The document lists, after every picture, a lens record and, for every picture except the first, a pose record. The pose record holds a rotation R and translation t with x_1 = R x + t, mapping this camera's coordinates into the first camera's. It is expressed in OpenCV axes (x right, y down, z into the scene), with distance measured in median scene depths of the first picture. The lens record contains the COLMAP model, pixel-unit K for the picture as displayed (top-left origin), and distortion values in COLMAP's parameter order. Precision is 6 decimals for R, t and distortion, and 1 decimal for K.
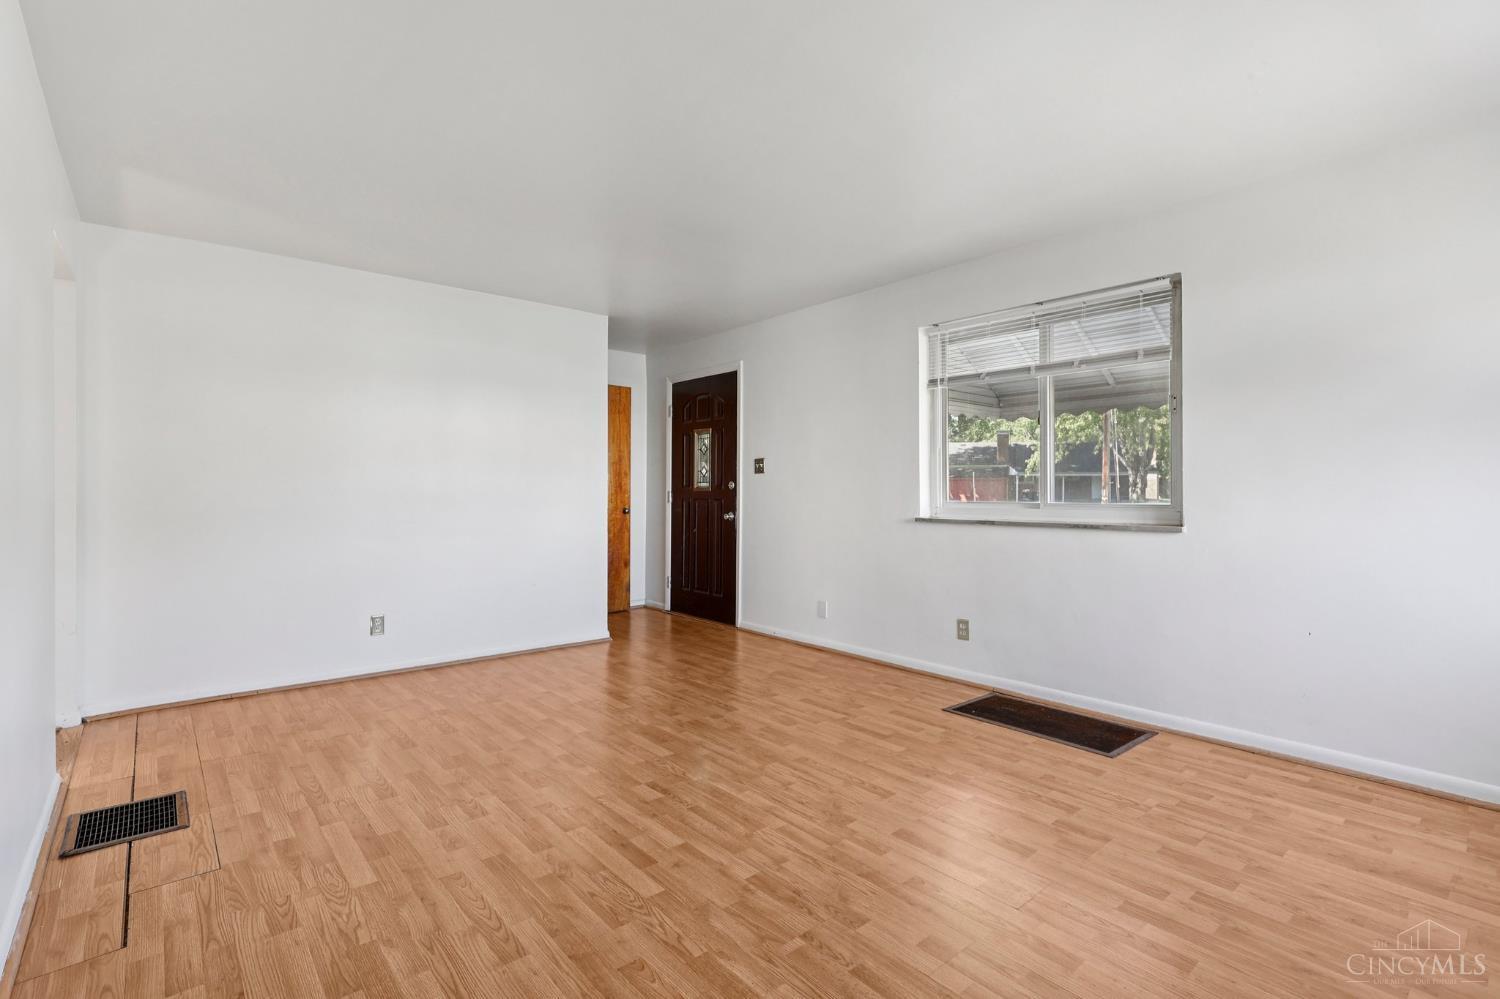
lens RADIAL K [[697.3, 0, 749.3], [0, 697.3, 496.5], [0, 0, 1]] dist [-0.001243, 0.001245]
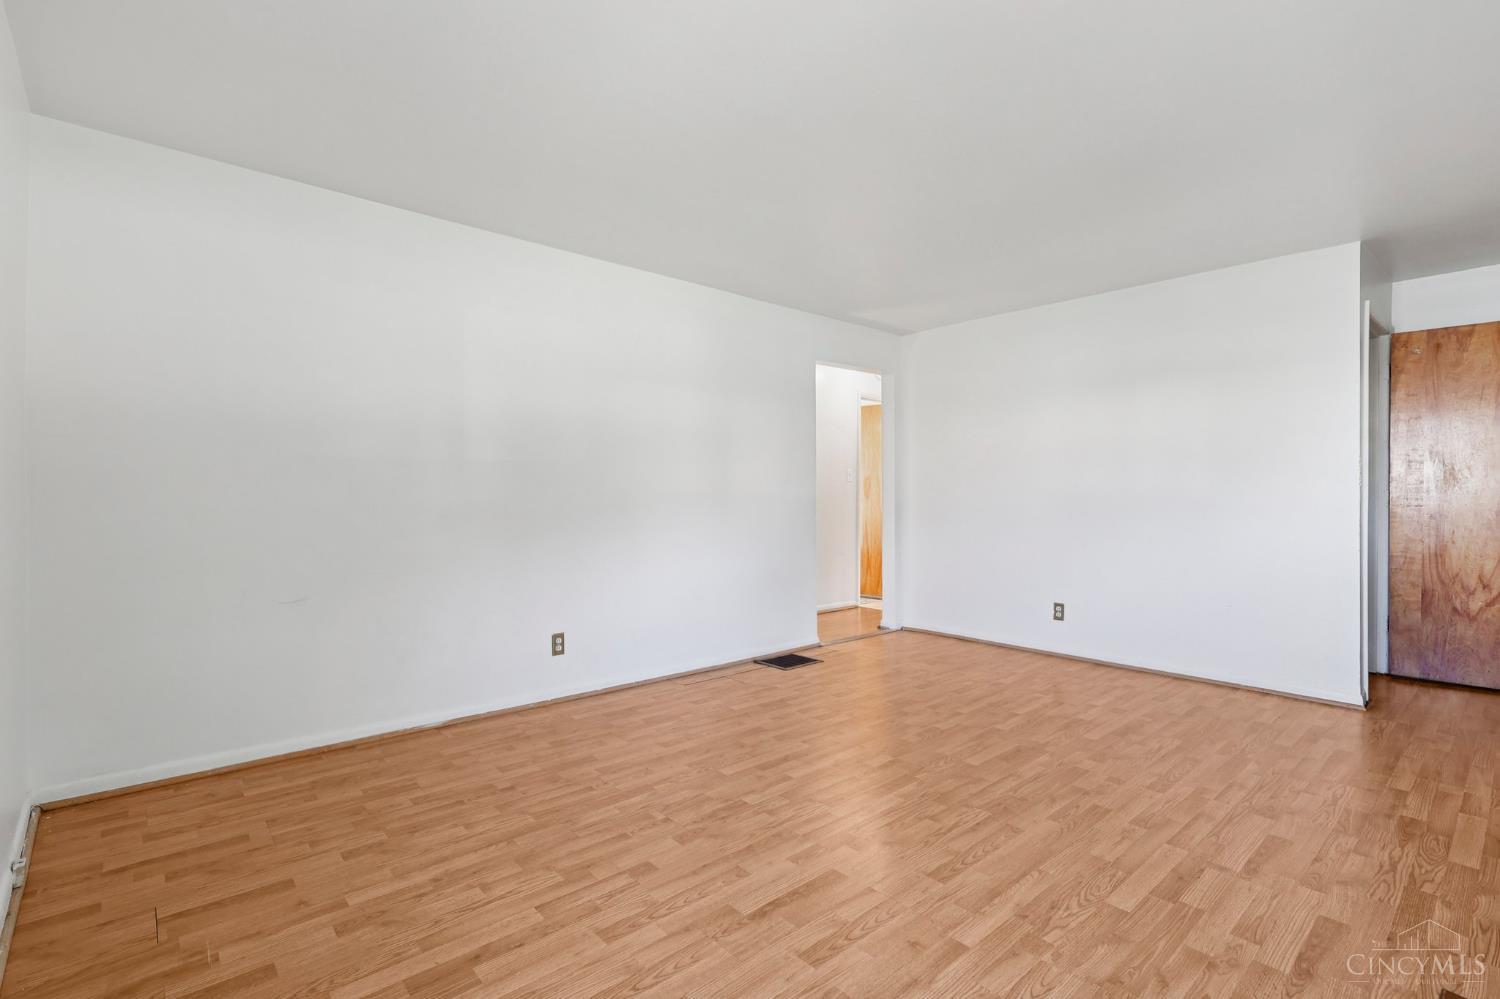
lens RADIAL K [[702.4, 0, 743.1], [0, 702.4, 486.7], [0, 0, 1]] dist [0.001140, 0.000544]
pose [[0.012002, -0.011219, -0.999865, 0.898693], [-0.007997, 0.999904, -0.011316, -0.003088], [0.999896, 0.008132, 0.011911, 0.692618]]
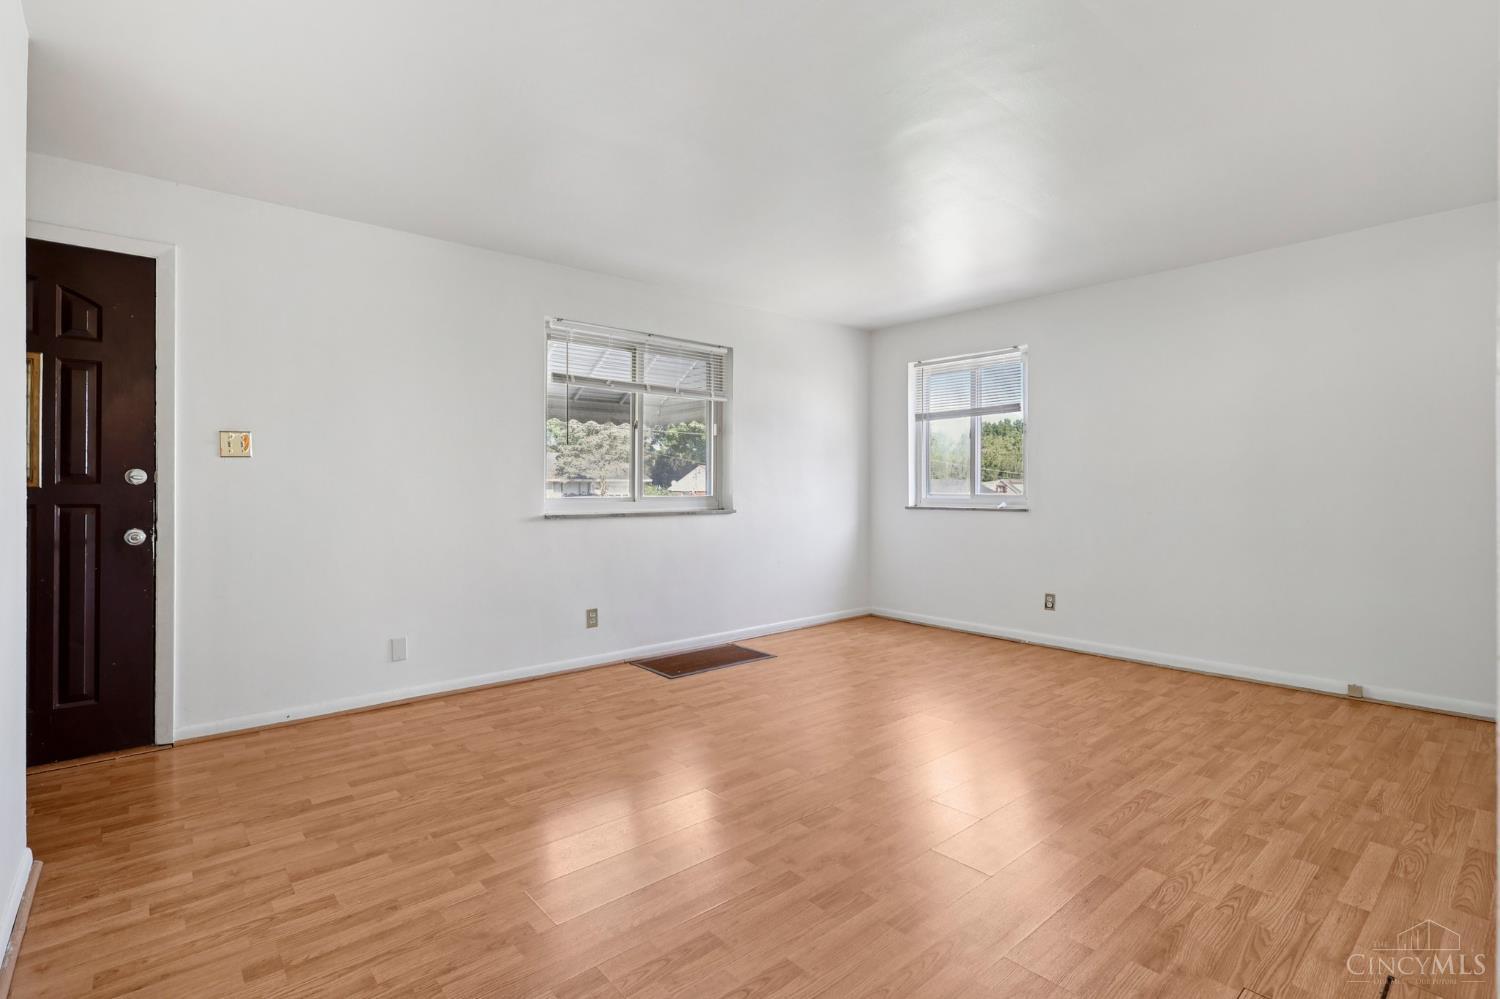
lens RADIAL K [[702.4, 0, 743.1], [0, 702.4, 486.7], [0, 0, 1]] dist [0.001140, 0.000544]
pose [[0.000267, 0.001763, 0.999998, -1.088460], [0.010728, 0.999941, -0.001766, -0.005390], [-0.999942, 0.010728, 0.000248, 1.100845]]
